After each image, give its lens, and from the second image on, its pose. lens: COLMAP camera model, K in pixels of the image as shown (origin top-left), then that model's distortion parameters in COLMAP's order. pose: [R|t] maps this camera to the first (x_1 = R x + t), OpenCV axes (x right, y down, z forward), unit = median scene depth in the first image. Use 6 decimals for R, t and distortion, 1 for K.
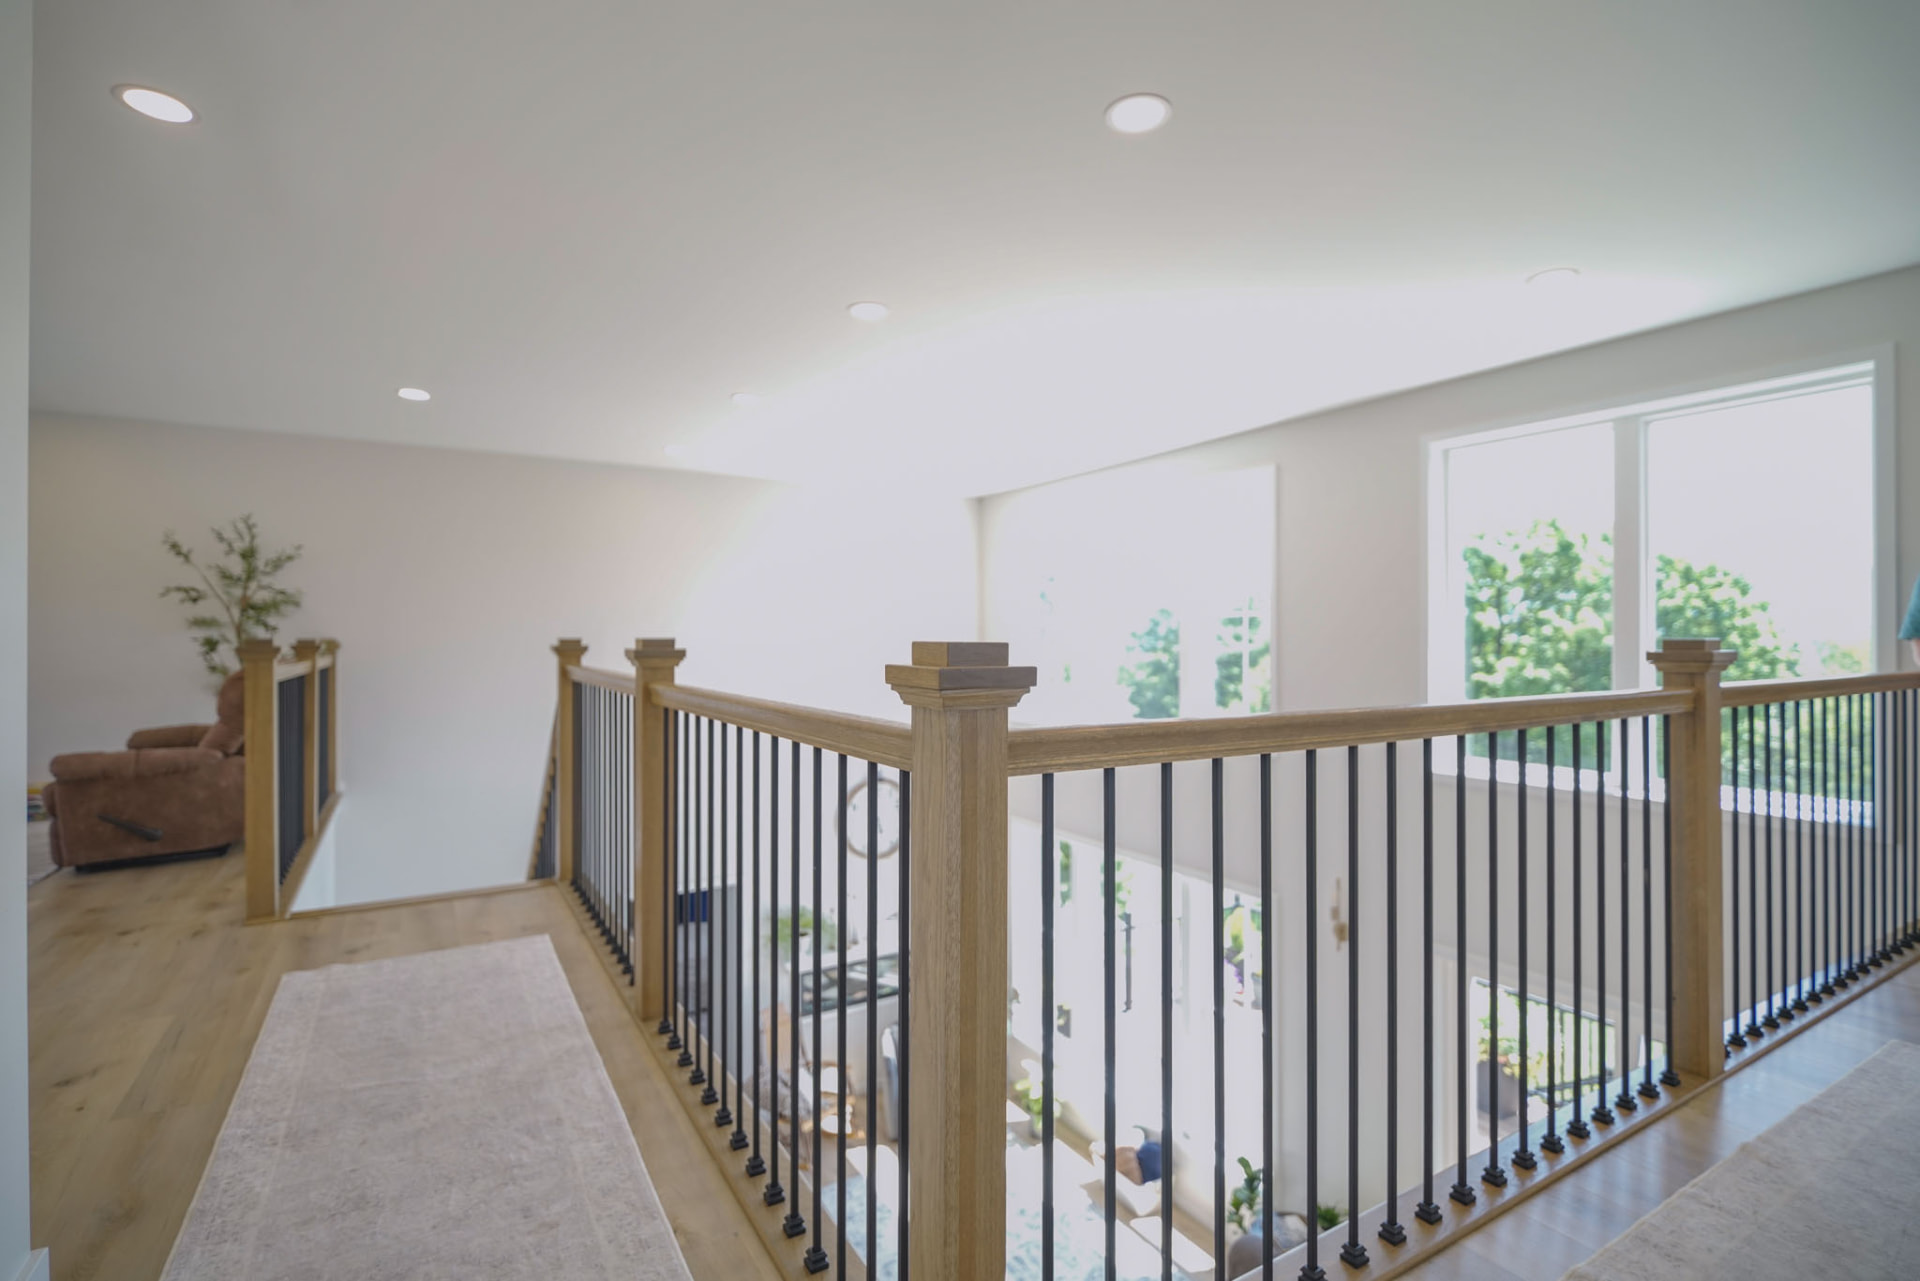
lens RADIAL K [[902.3, 0, 962.1], [0, 902.3, 642.2], [0, 0, 1]] dist [0.001843, -0.000347]
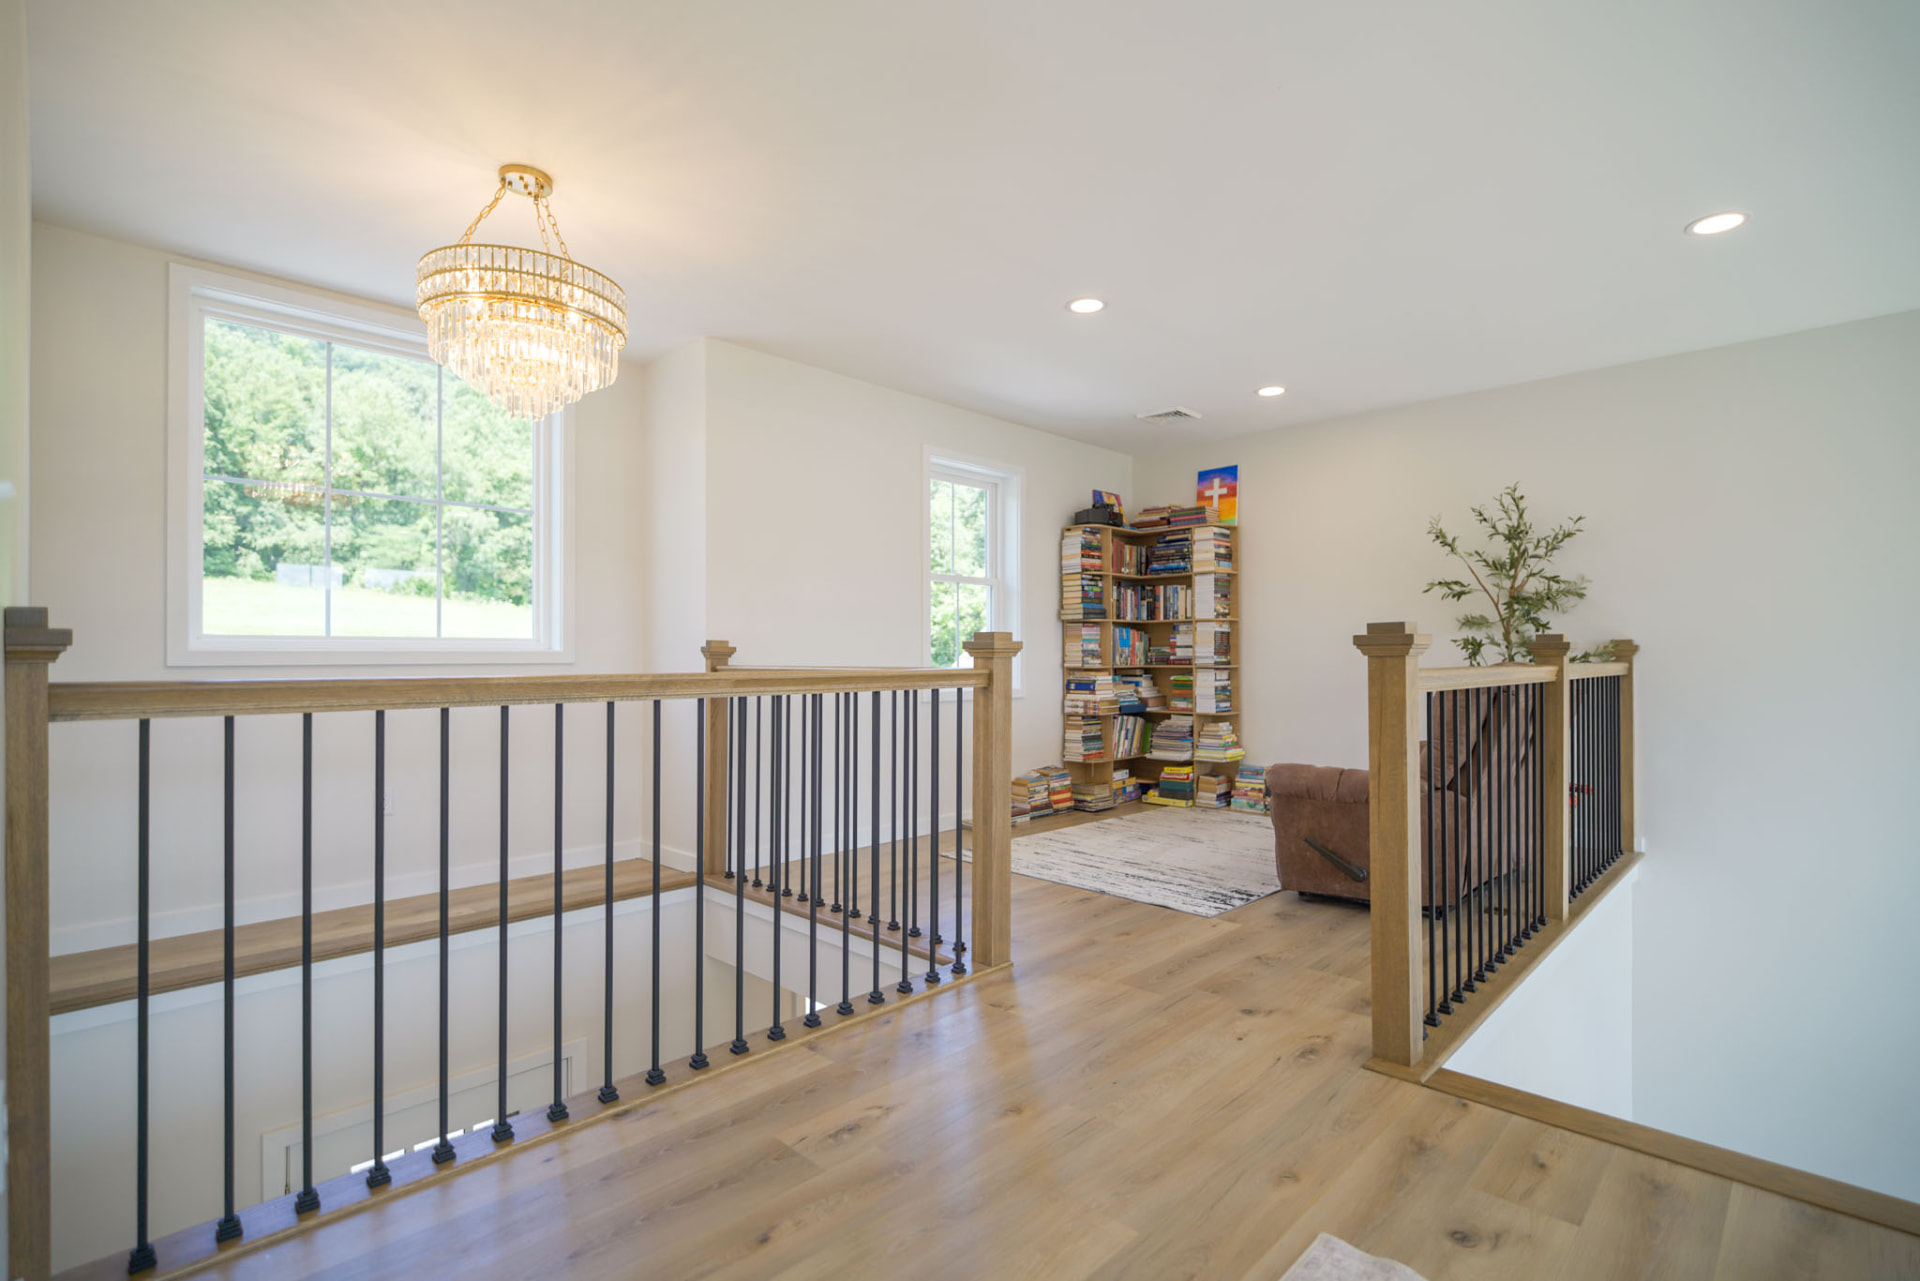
lens RADIAL K [[902.3, 0, 957.6], [0, 902.3, 646.2], [0, 0, 1]] dist [0.001843, -0.000347]
pose [[0.250694, -0.012389, -0.967987, -0.139364], [-0.000832, 0.999915, -0.013013, 0.012946], [0.968066, 0.004067, 0.250663, 0.321569]]
